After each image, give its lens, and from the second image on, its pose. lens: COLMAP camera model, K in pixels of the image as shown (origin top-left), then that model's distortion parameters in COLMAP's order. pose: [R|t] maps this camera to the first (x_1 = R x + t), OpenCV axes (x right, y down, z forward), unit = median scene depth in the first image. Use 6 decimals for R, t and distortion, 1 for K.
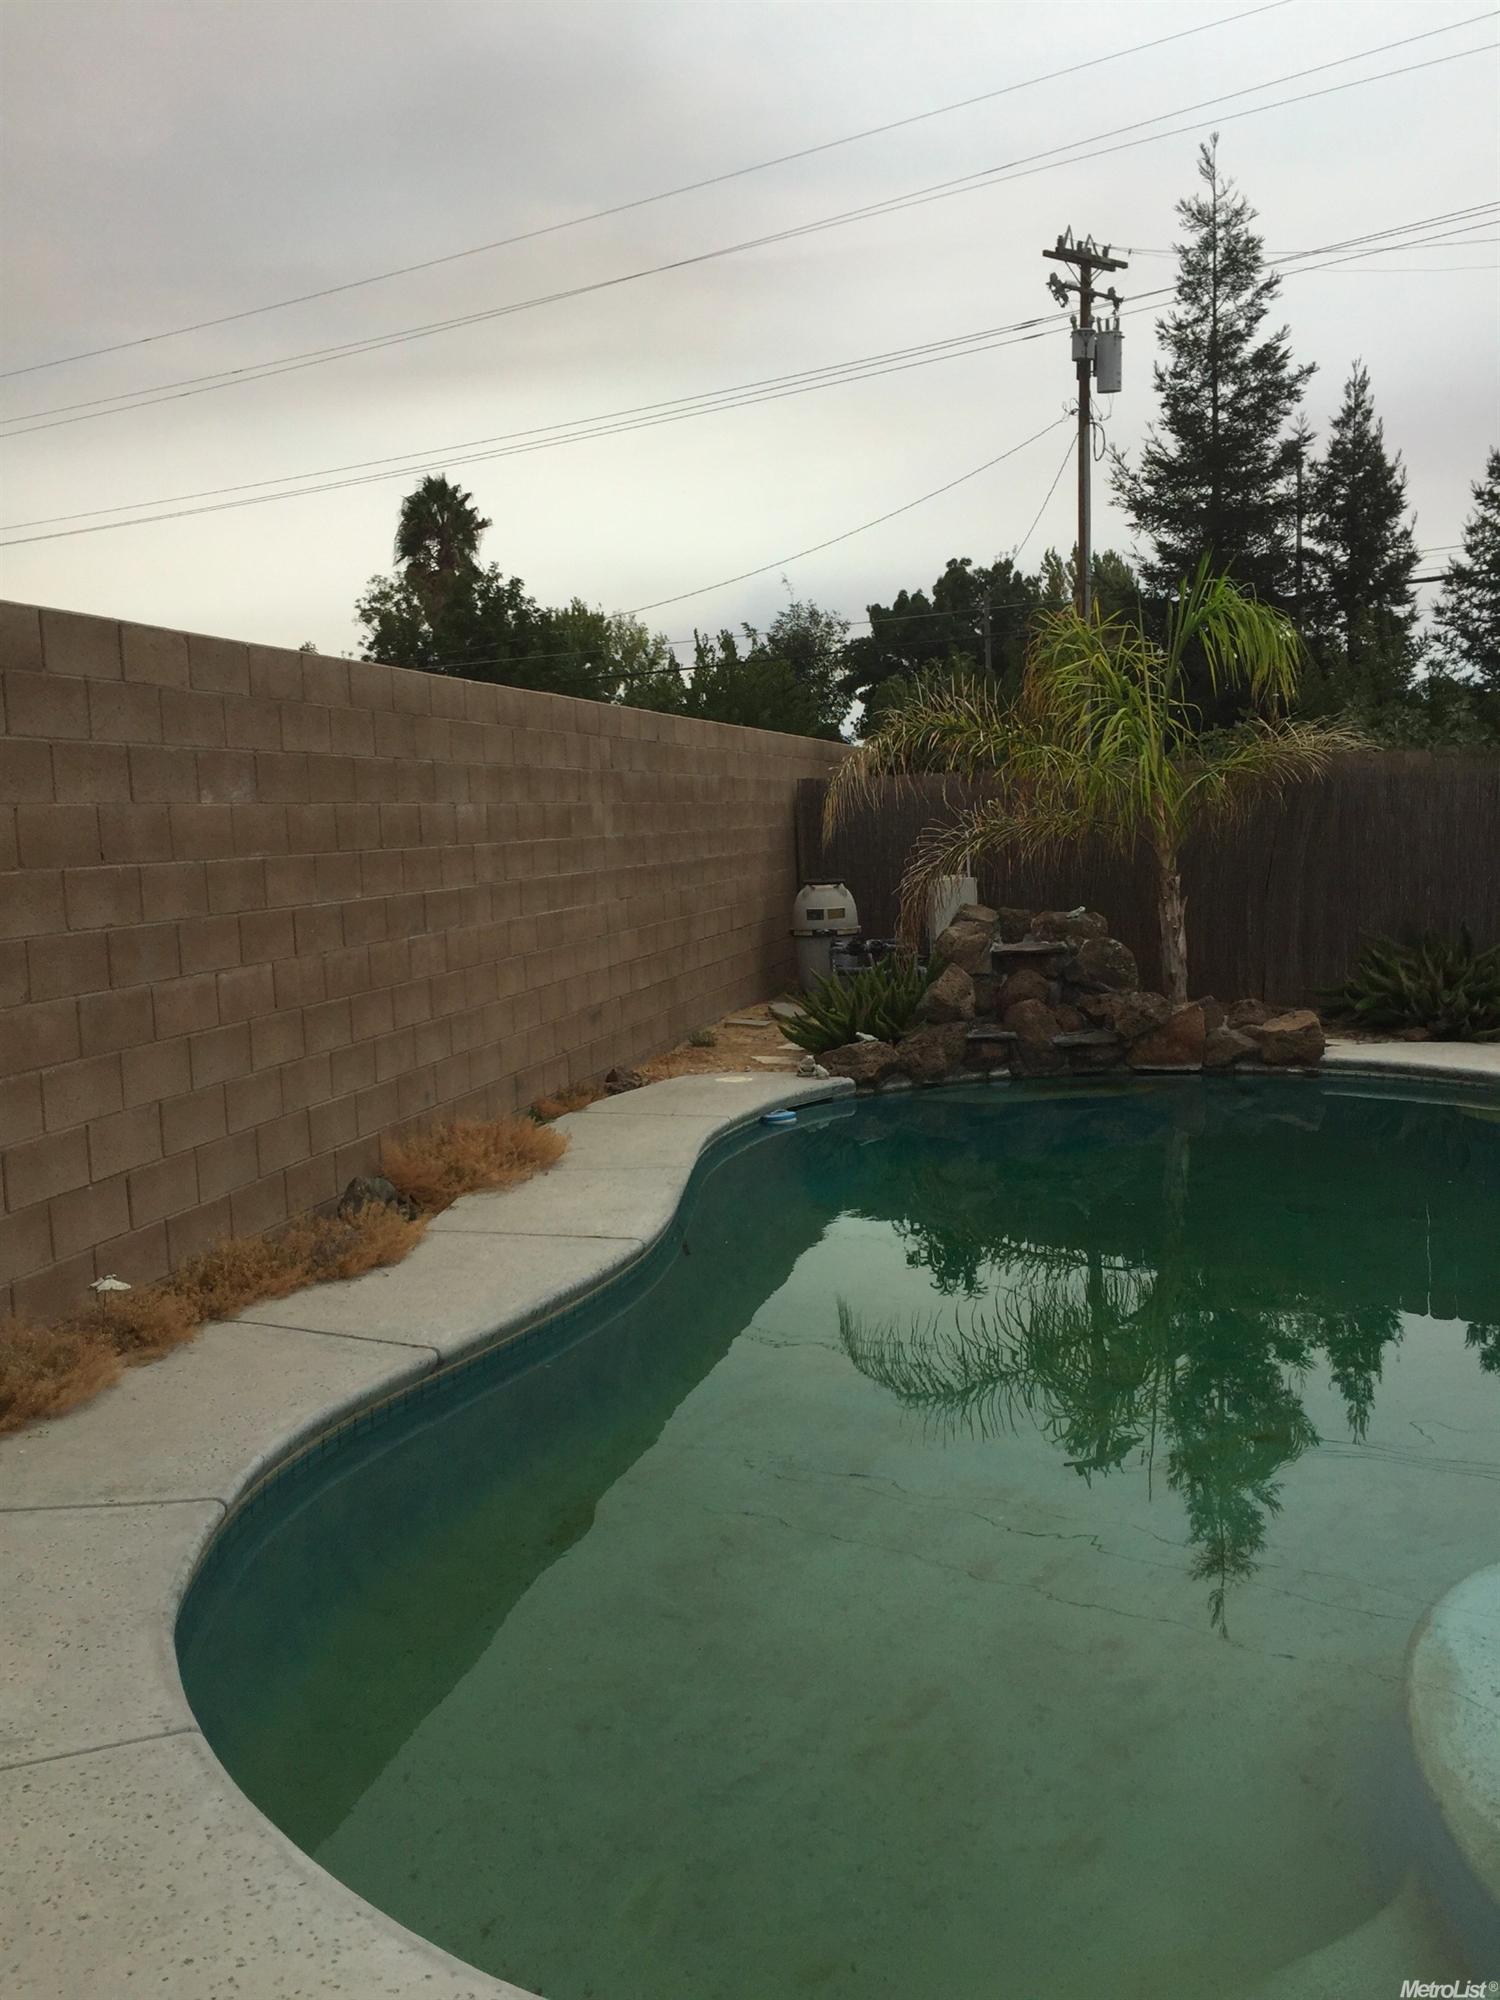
lens RADIAL K [[1726.2, 0, 737.3], [0, 1726.2, 993.0], [0, 0, 1]] dist [0.012674, -0.043067]
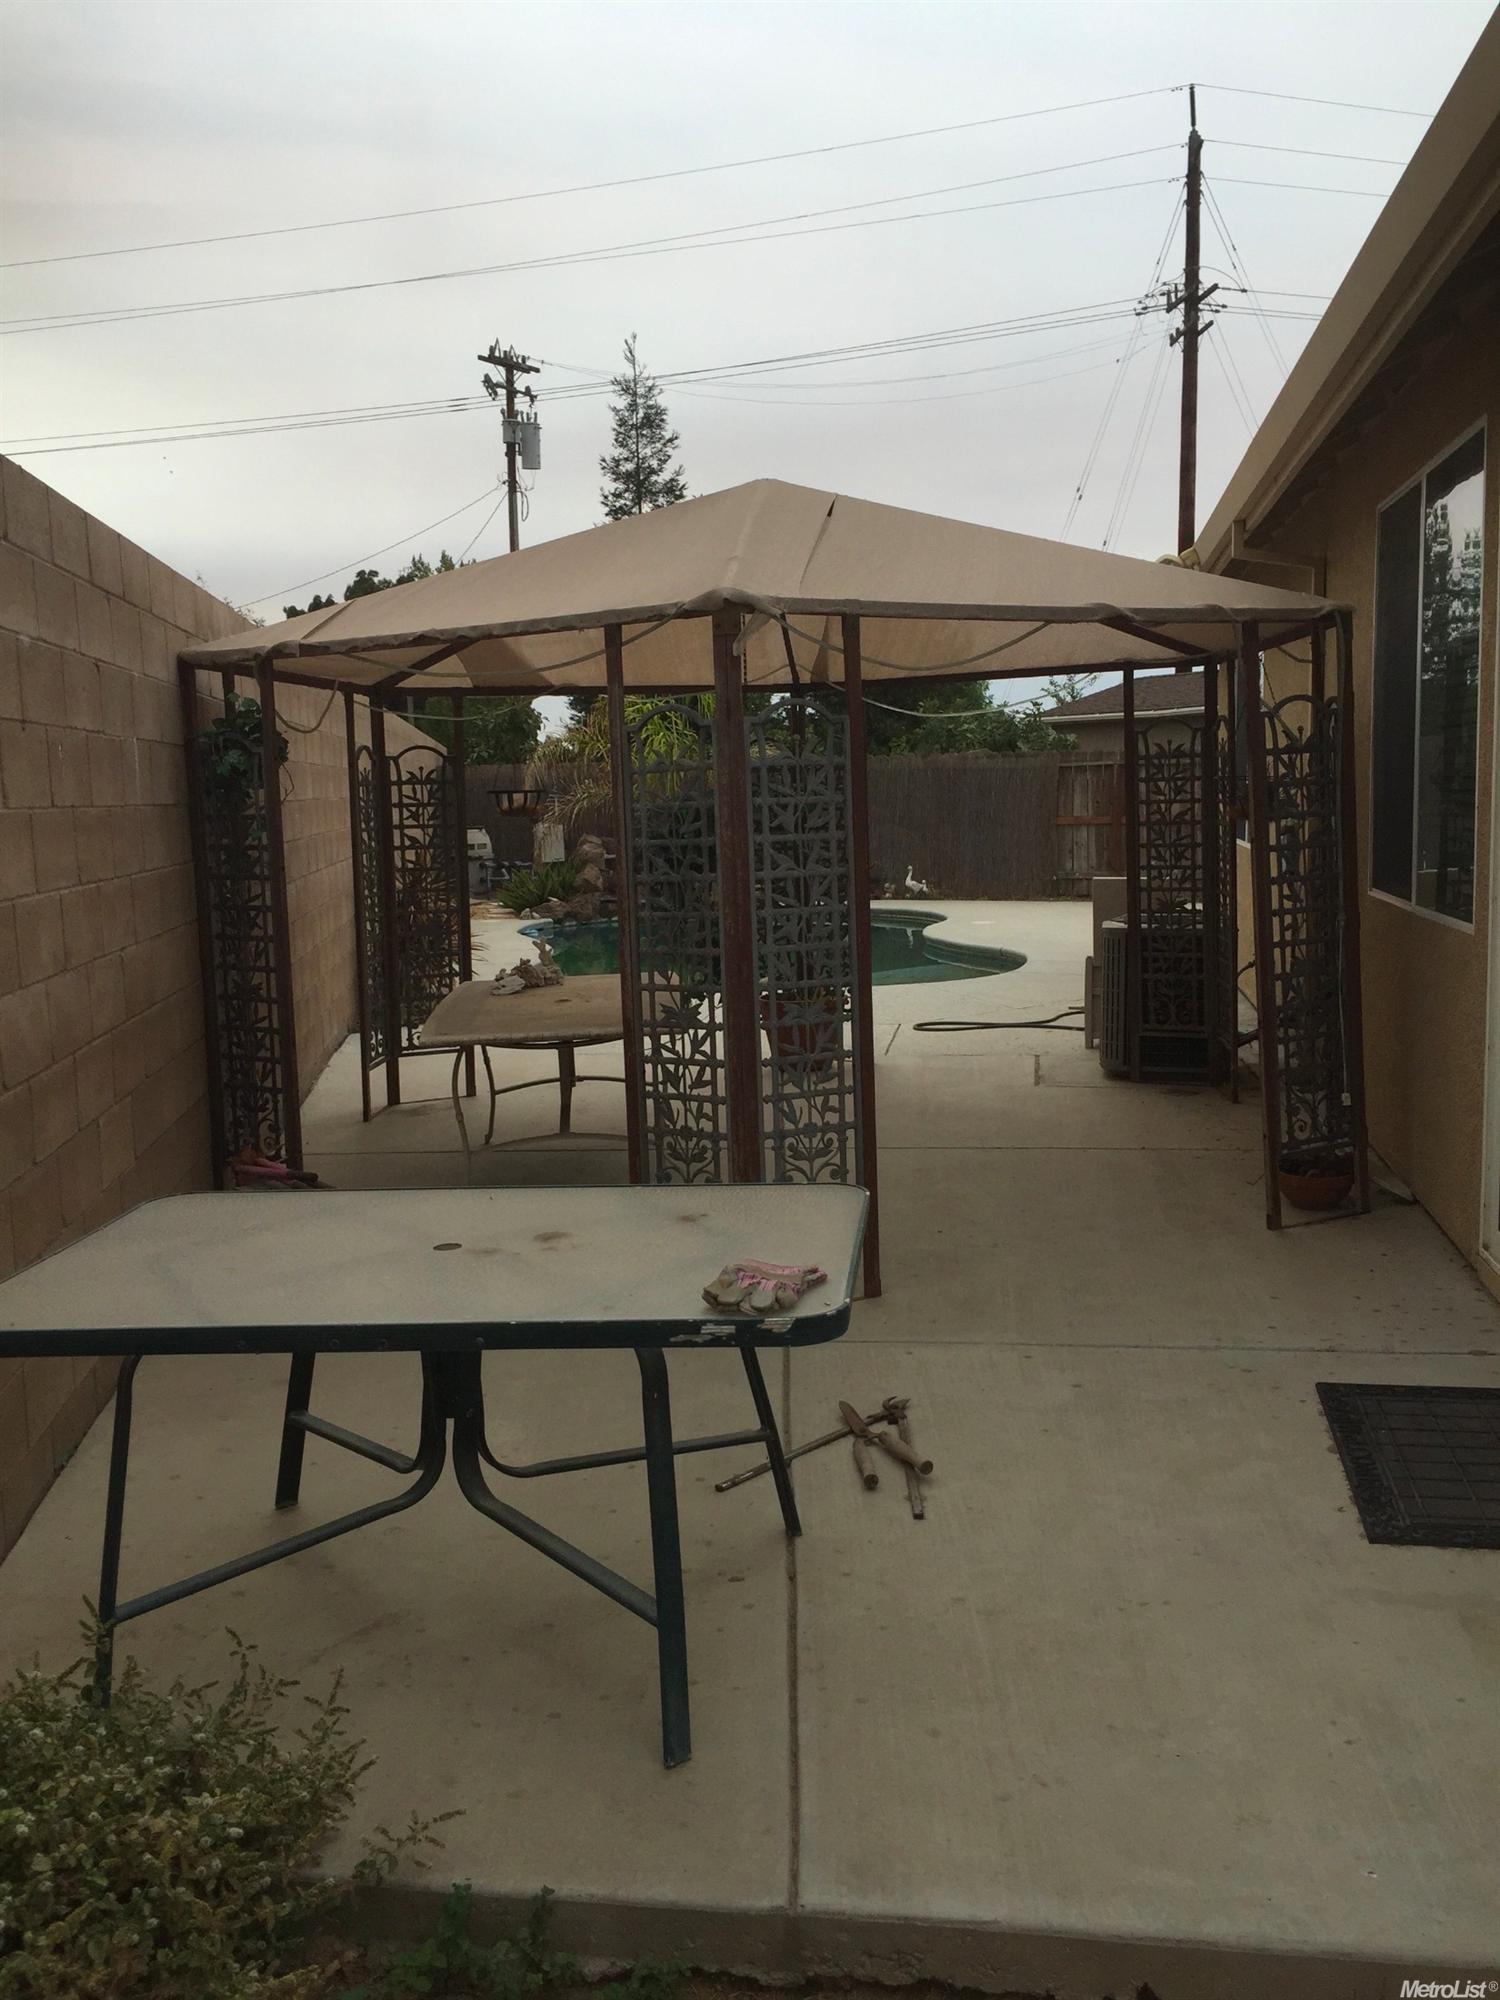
lens RADIAL K [[1726.2, 0, 752.6], [0, 1726.2, 1003.2], [0, 0, 1]] dist [0.012674, -0.043067]
pose [[0.924469, -0.039057, 0.379250, -0.142563], [0.033290, 0.999209, 0.021755, 0.033021], [-0.379800, -0.007487, 0.925038, -0.277308]]
